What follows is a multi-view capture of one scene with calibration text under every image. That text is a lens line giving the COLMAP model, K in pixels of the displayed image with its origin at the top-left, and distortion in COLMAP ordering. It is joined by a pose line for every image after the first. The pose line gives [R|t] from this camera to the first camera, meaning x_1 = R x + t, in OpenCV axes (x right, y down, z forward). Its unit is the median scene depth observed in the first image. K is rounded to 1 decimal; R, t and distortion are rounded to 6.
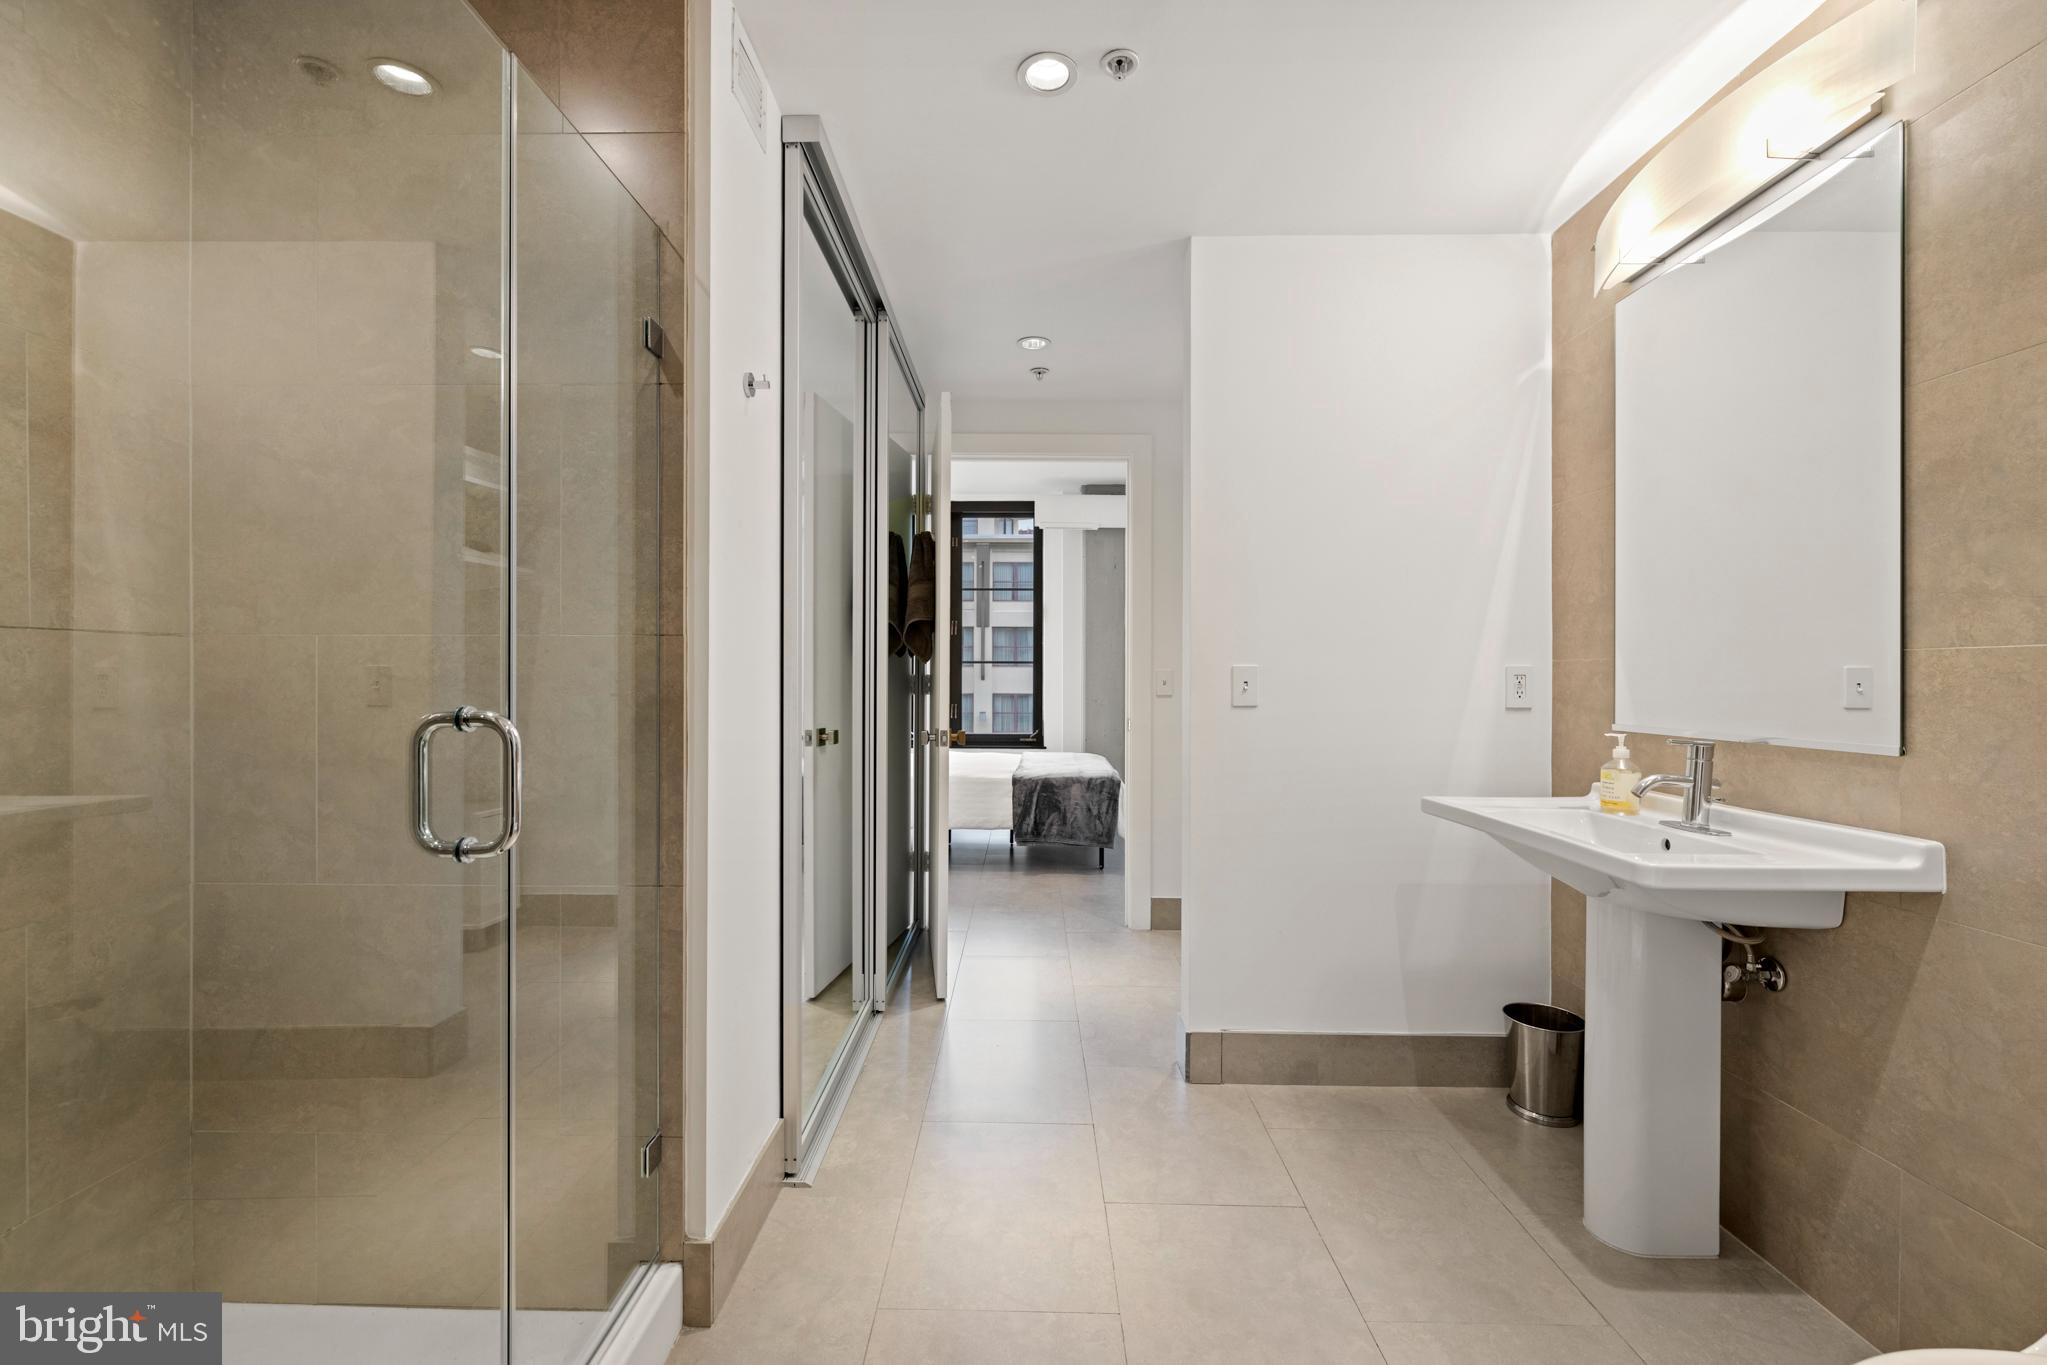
lens RADIAL K [[873.8, 0, 1020.0], [0, 873.8, 661.9], [0, 0, 1]] dist [0.001384, 0.000738]
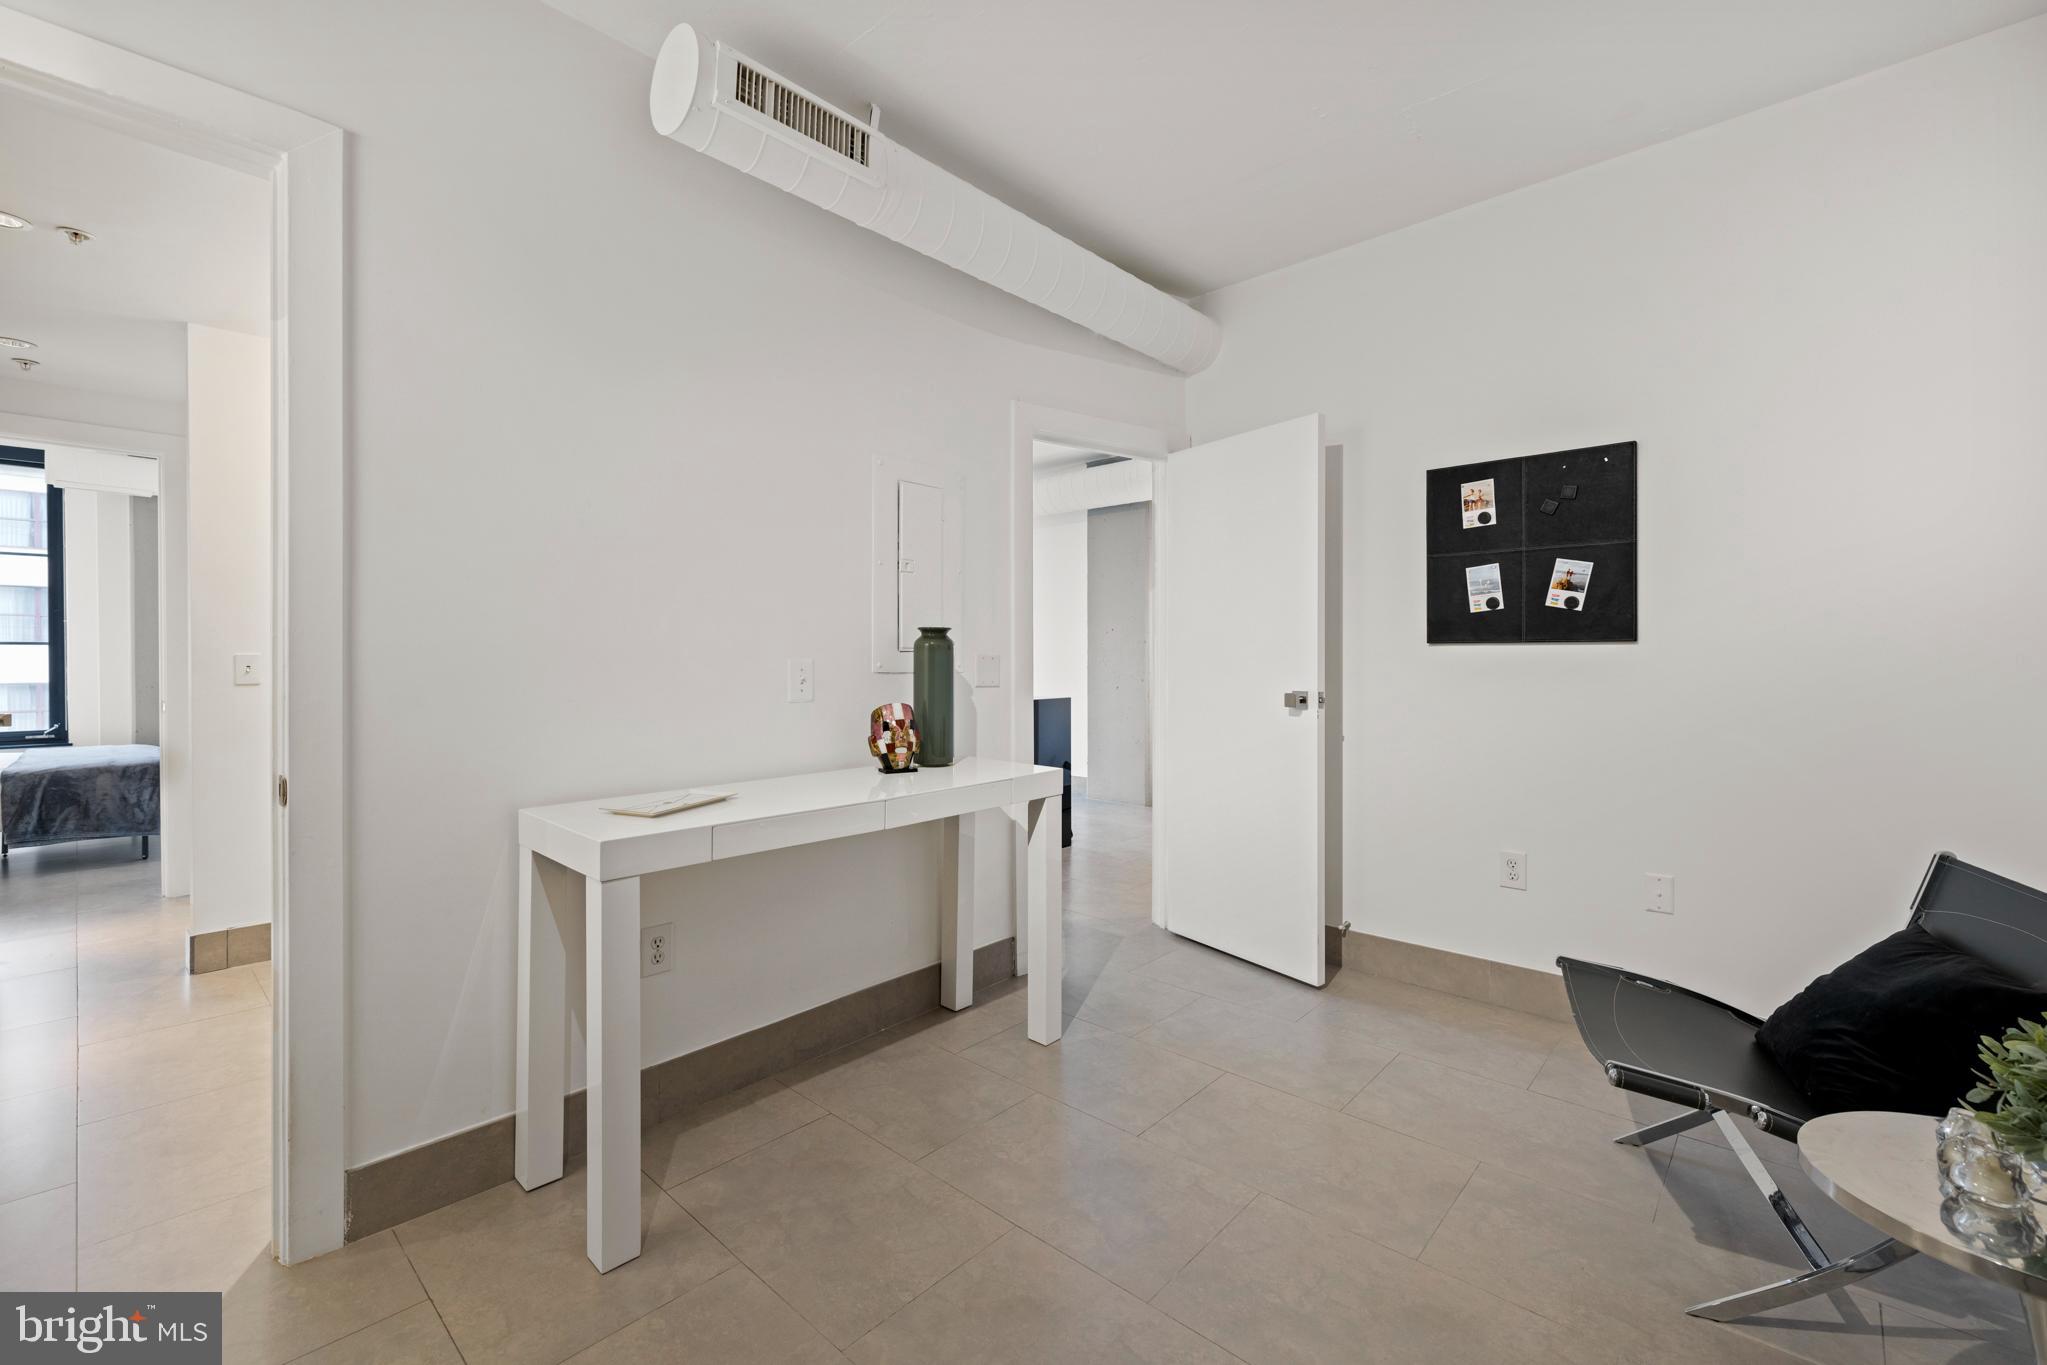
lens RADIAL K [[873.8, 0, 1020.0], [0, 873.8, 661.9], [0, 0, 1]] dist [0.001384, 0.000738]
pose [[0.672171, -0.007259, 0.740360, 0.028975], [-0.009655, 0.999781, 0.018569, -0.009591], [-0.740333, -0.019629, 0.671954, -0.377962]]
